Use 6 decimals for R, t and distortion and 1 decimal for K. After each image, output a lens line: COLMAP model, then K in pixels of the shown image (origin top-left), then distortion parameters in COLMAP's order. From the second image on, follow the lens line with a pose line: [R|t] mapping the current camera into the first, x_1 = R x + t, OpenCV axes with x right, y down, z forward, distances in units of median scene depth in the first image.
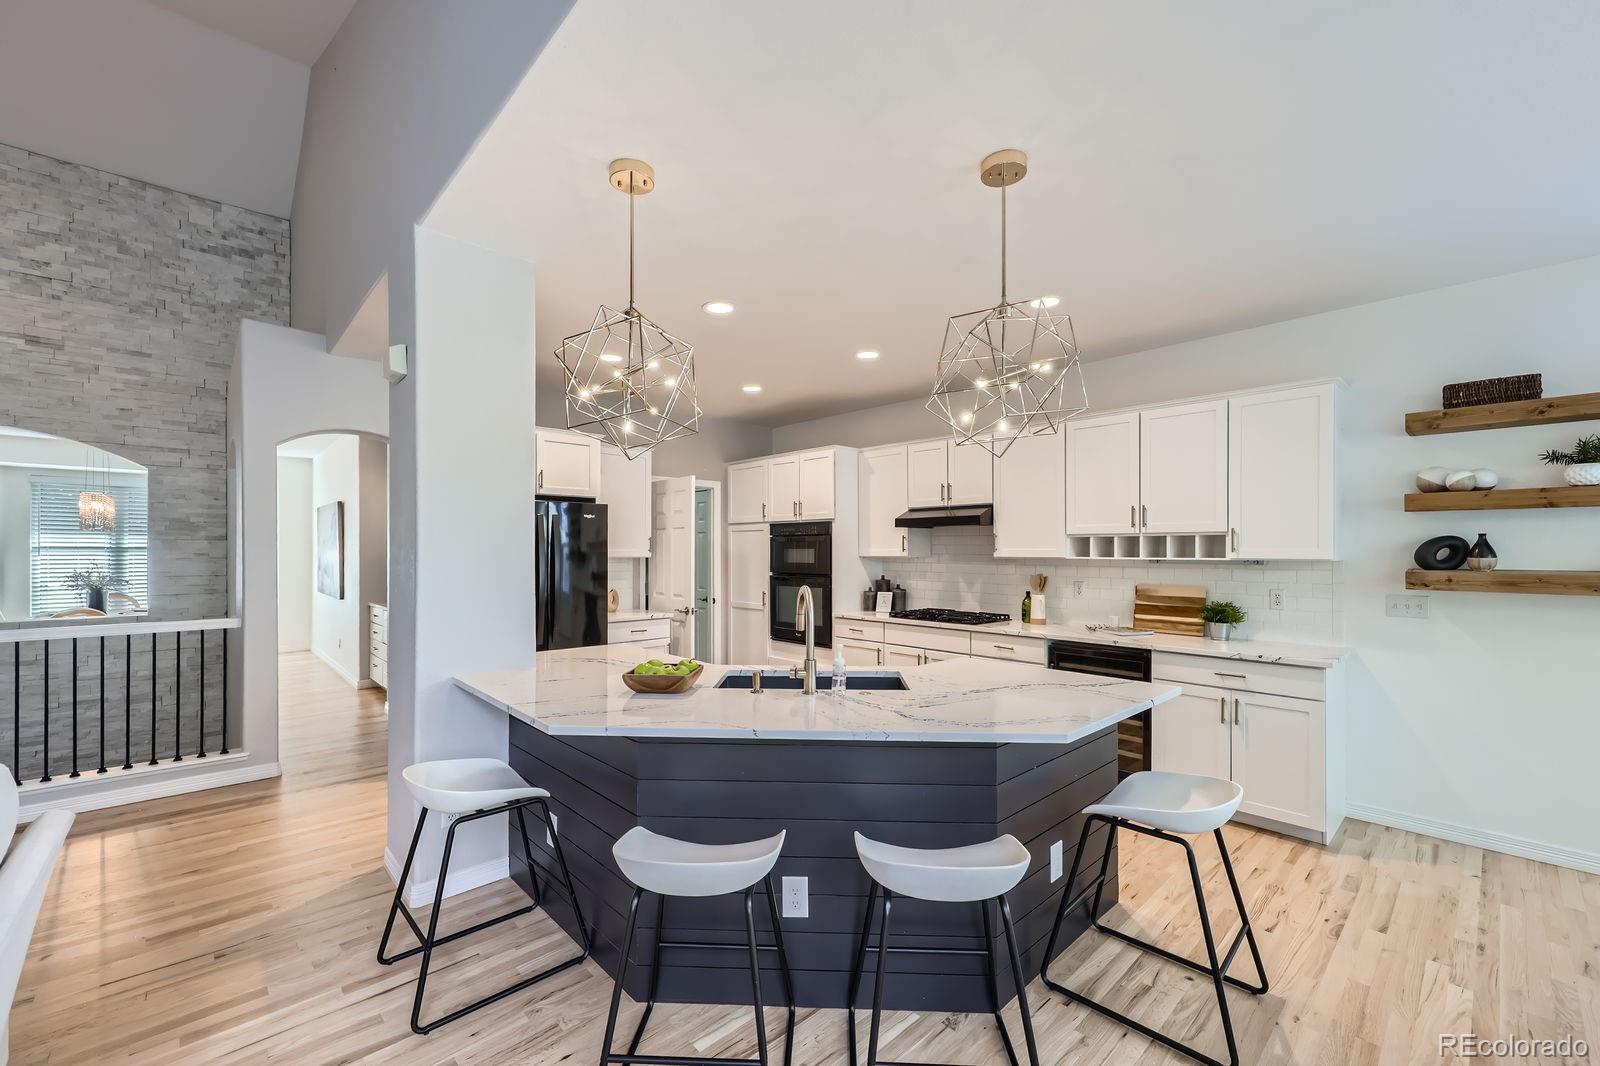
lens RADIAL K [[650.7, 0, 798.0], [0, 650.7, 545.5], [0, 0, 1]] dist [0.011078, -0.000264]
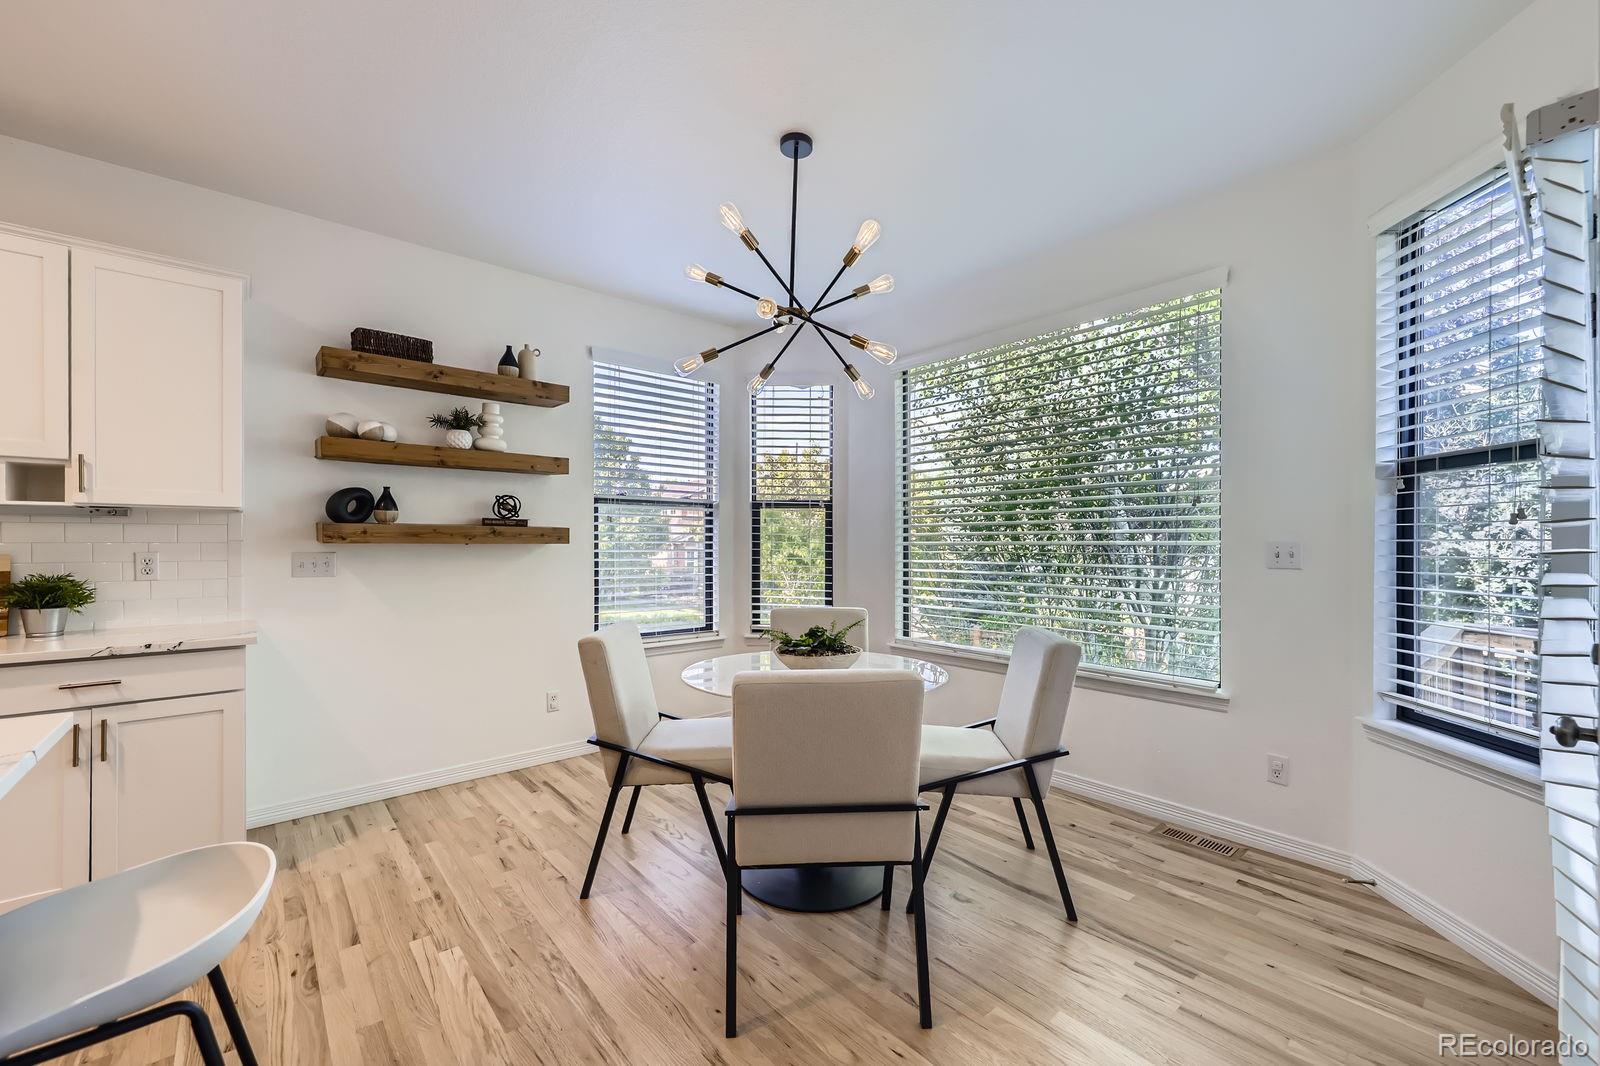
lens RADIAL K [[650.7, 0, 798.0], [0, 650.7, 545.5], [0, 0, 1]] dist [0.011078, -0.000264]
pose [[0.047329, -0.003134, 0.998874, 0.068631], [-0.006452, 0.999973, 0.003443, 0.060632], [-0.998859, -0.006608, 0.047308, 0.307052]]
